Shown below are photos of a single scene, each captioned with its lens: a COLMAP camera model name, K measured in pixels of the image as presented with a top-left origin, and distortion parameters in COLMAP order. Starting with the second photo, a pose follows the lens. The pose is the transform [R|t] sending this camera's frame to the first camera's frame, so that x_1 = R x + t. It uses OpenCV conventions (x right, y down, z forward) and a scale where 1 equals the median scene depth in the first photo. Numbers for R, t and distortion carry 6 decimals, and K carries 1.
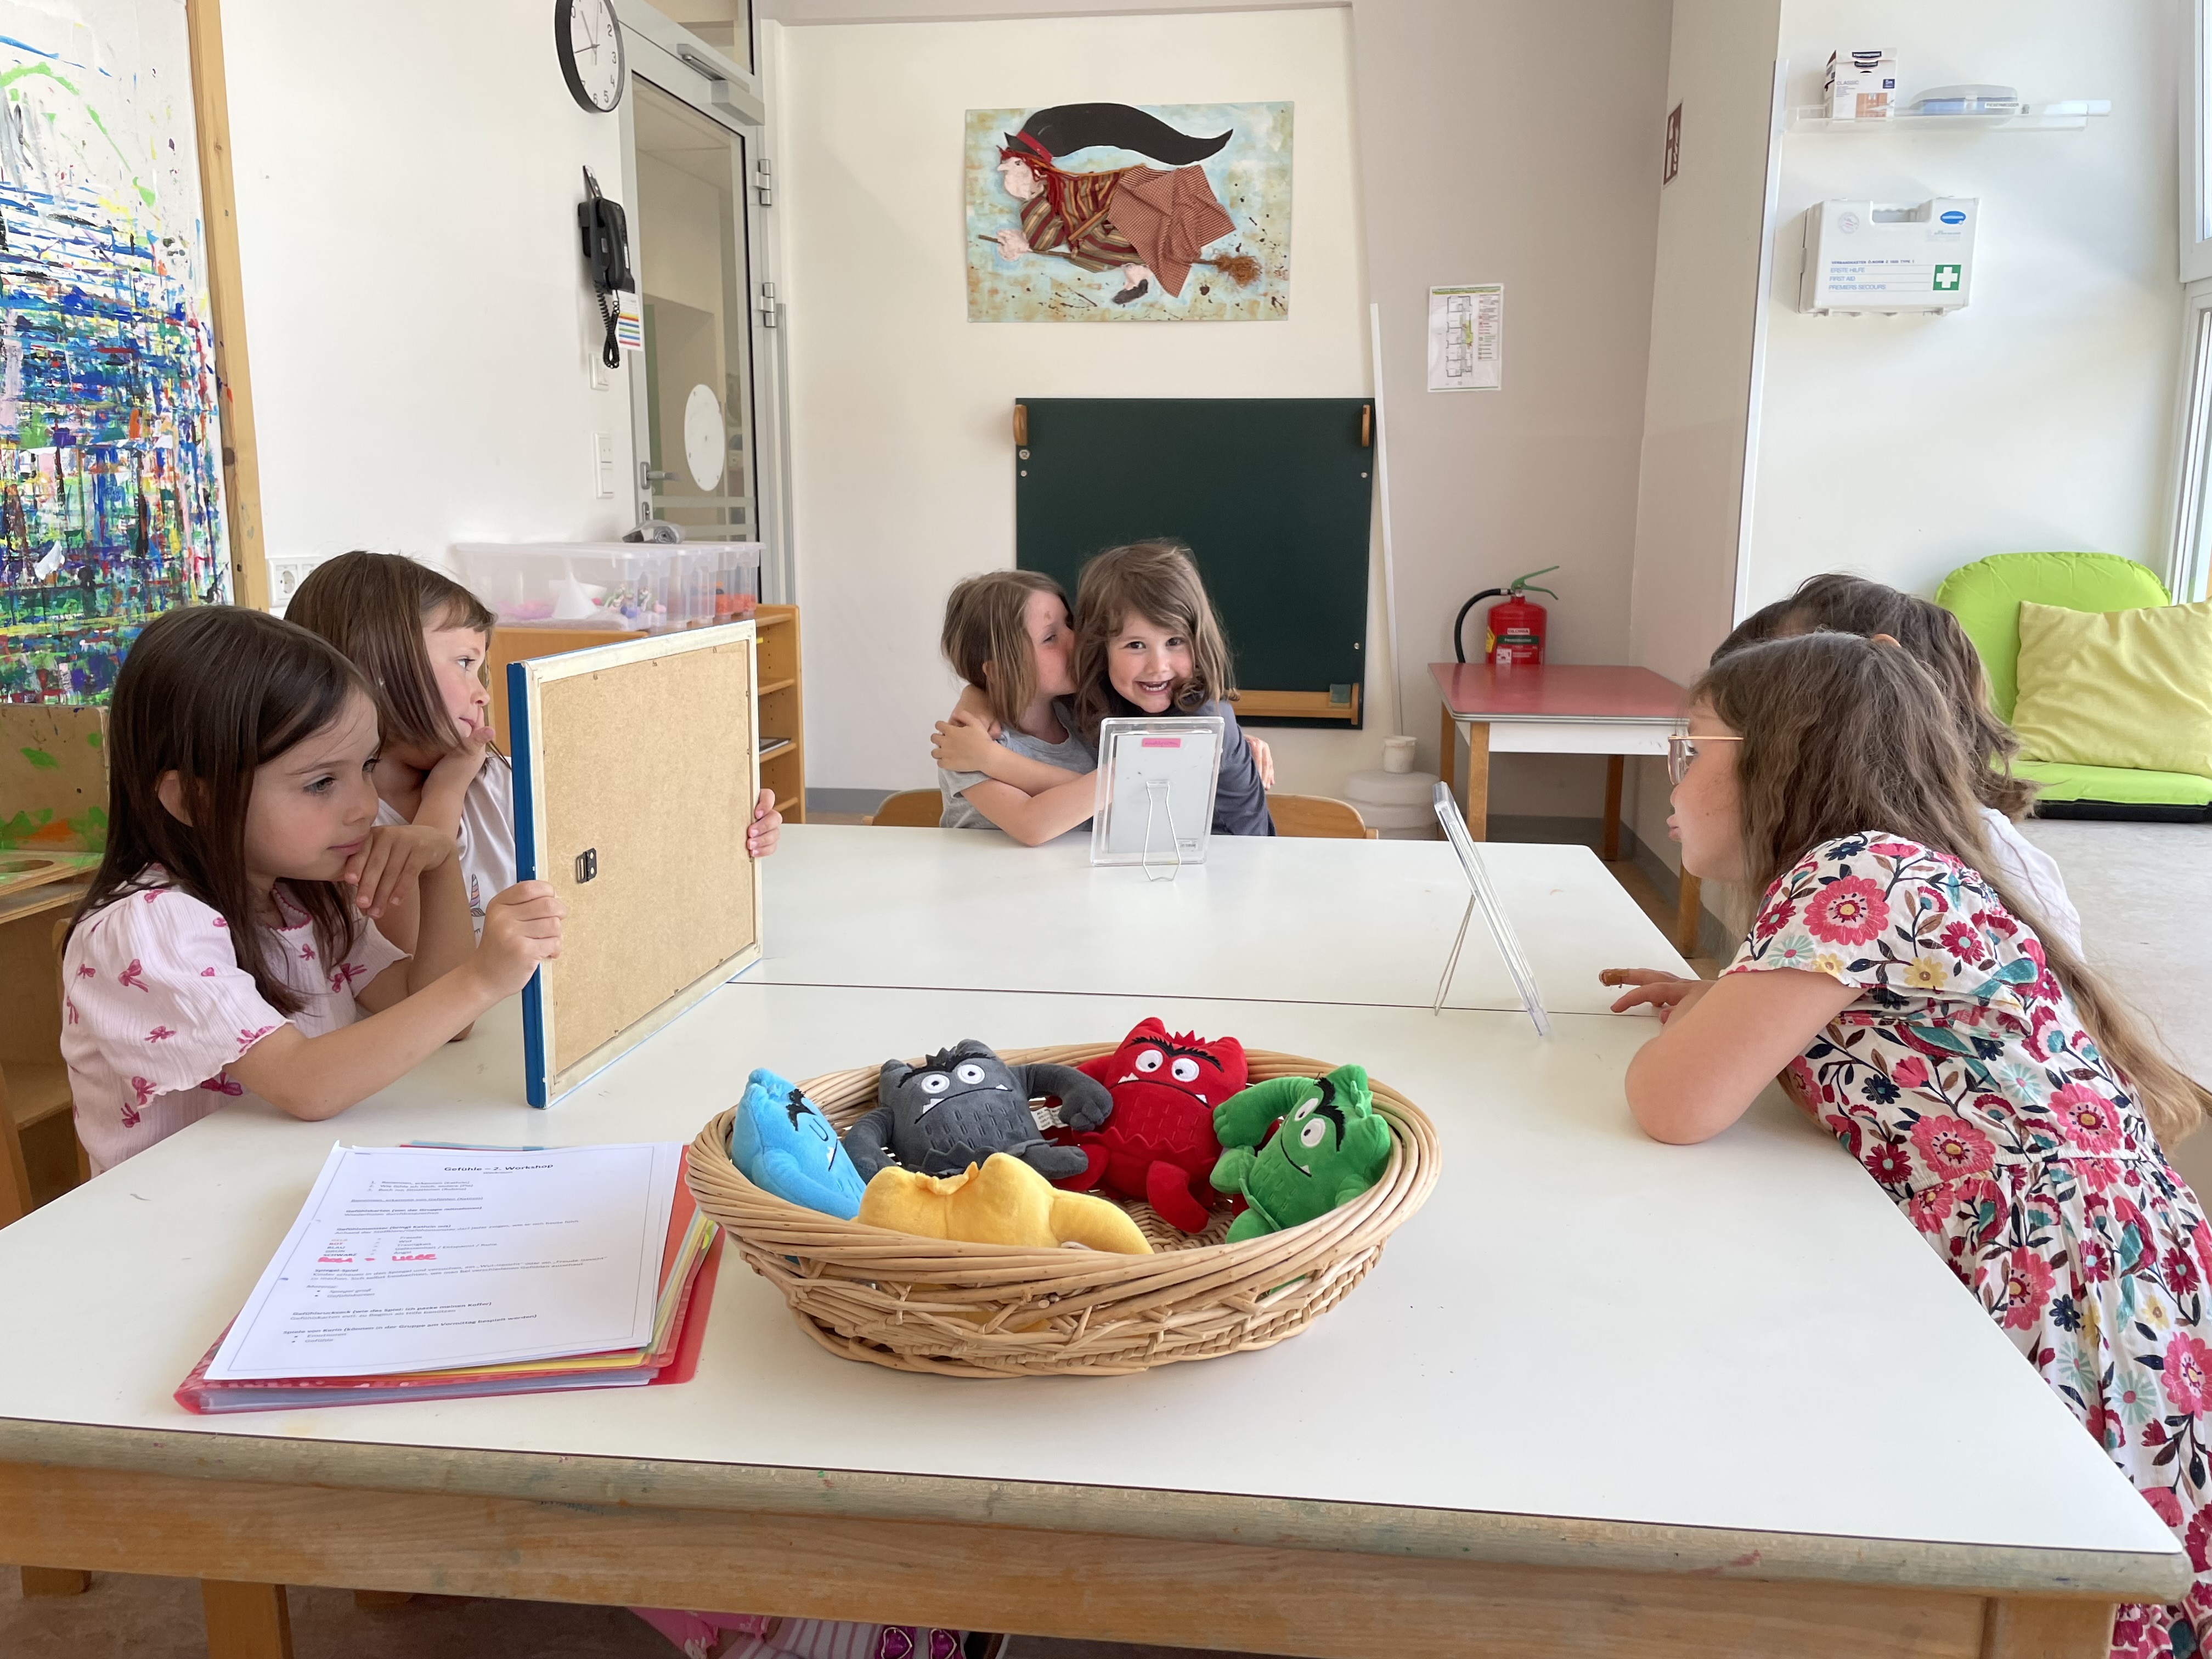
lens RADIAL K [[1657.0, 0, 1134.4], [0, 1657.0, 799.4], [0, 0, 1]] dist [0.086675, -0.104626]
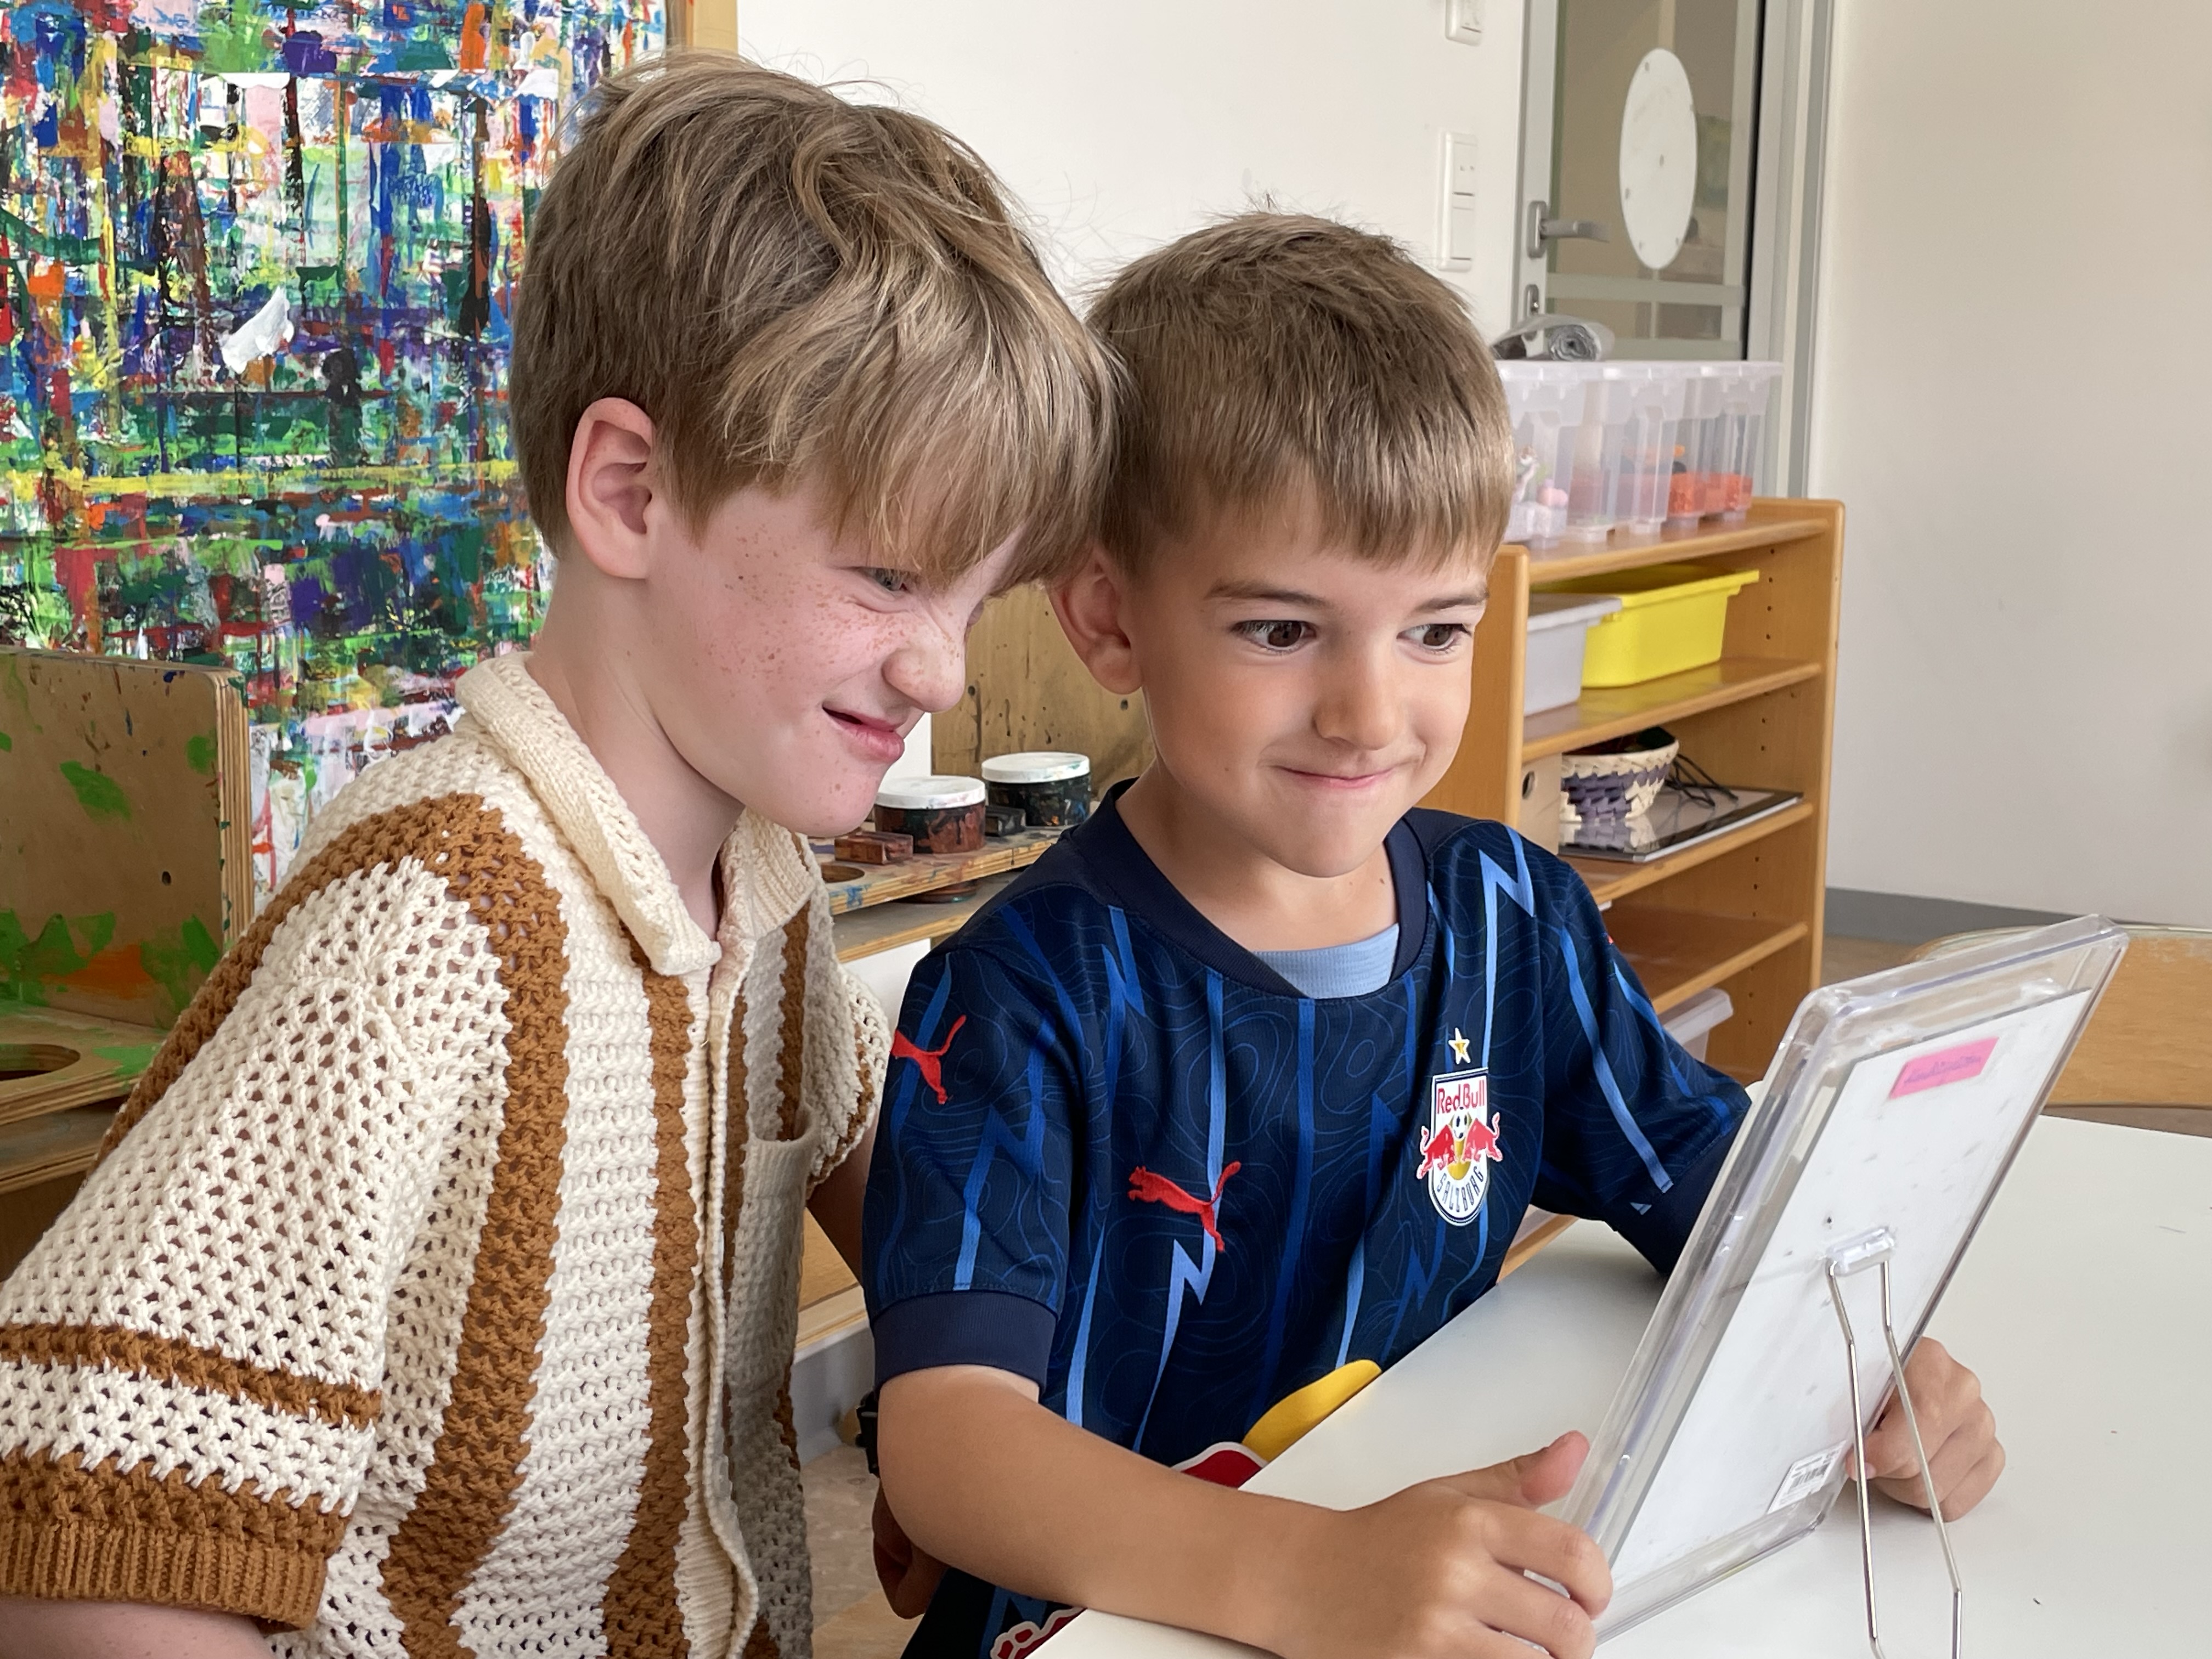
lens RADIAL K [[2726.6, 0, 1106.0], [0, 2726.6, 829.5], [0, 0, 1]] dist [0.014040, 0.006414]
pose [[0.912228, 0.071028, -0.403478, -0.095216], [-0.074574, 0.997191, 0.006938, -0.022032], [0.402837, 0.023760, 0.914963, 0.293075]]
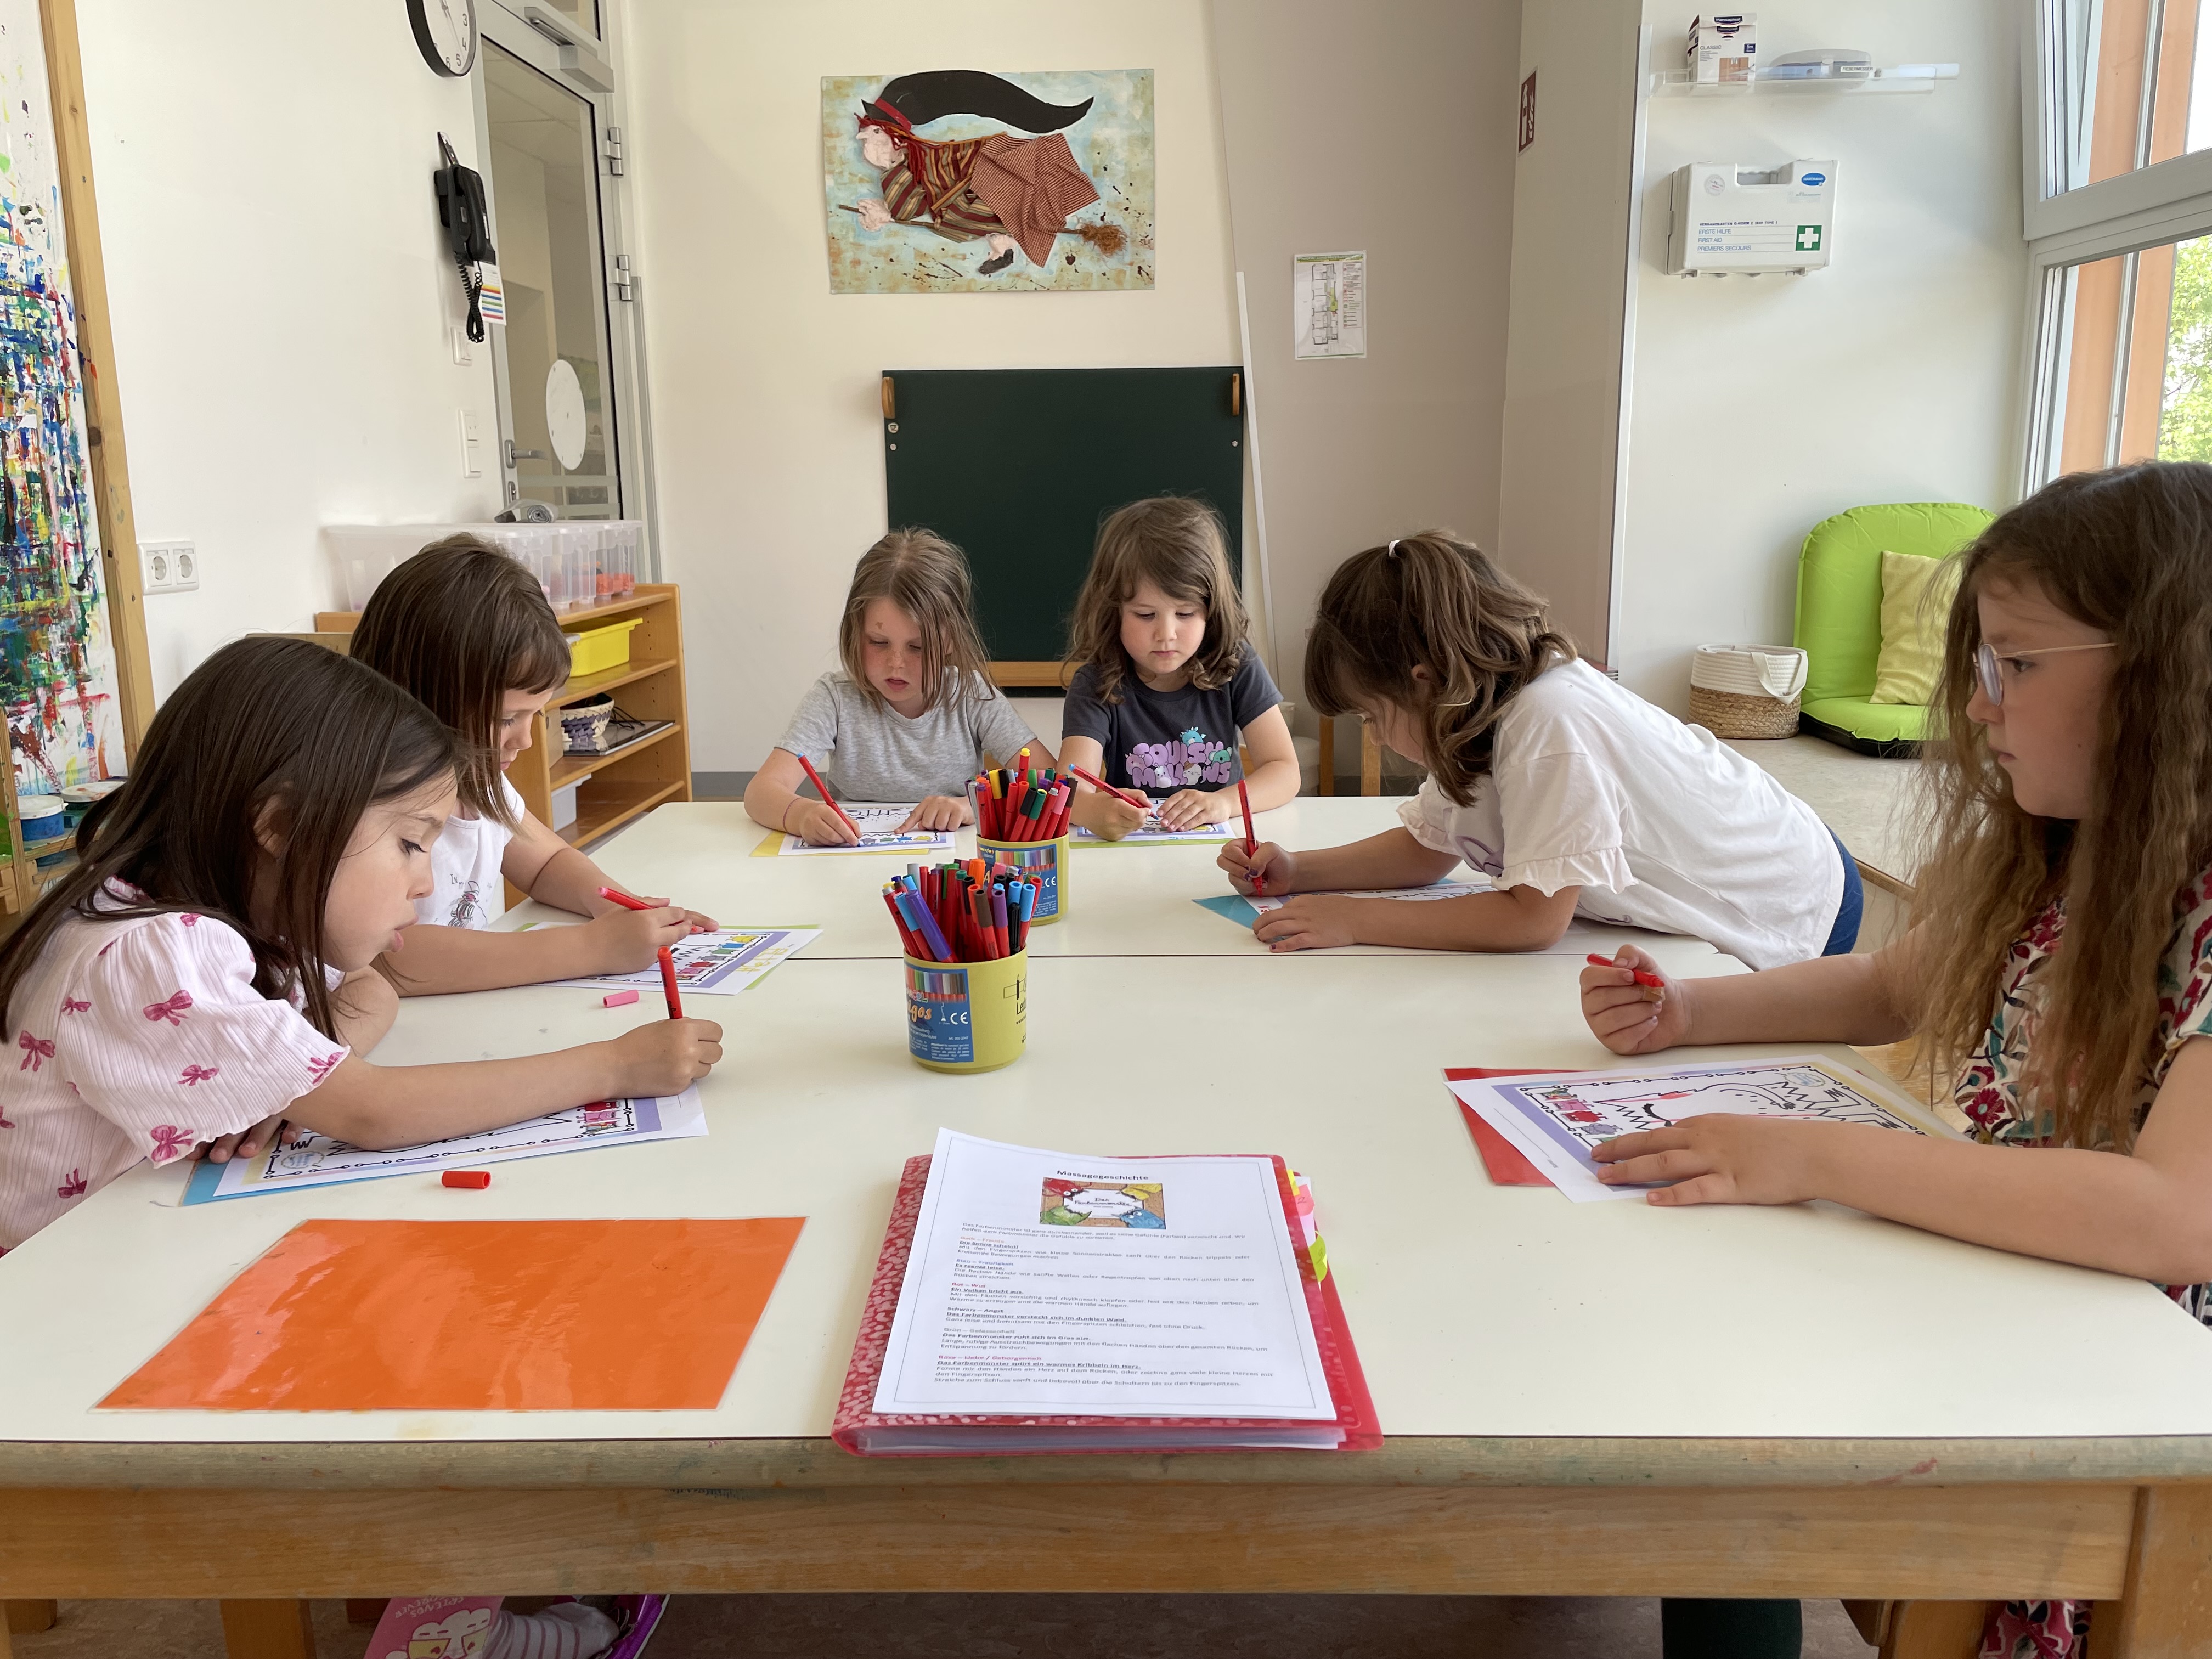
lens RADIAL K [[1643.2, 0, 1103.9], [0, 1643.2, 804.9], [0, 0, 1]] dist [0.086684, -0.105098]
pose [[0.996273, -0.034274, 0.079150, -0.040626], [0.032908, 0.999287, 0.018508, 0.004086], [-0.079728, -0.015834, 0.996691, 0.009617]]
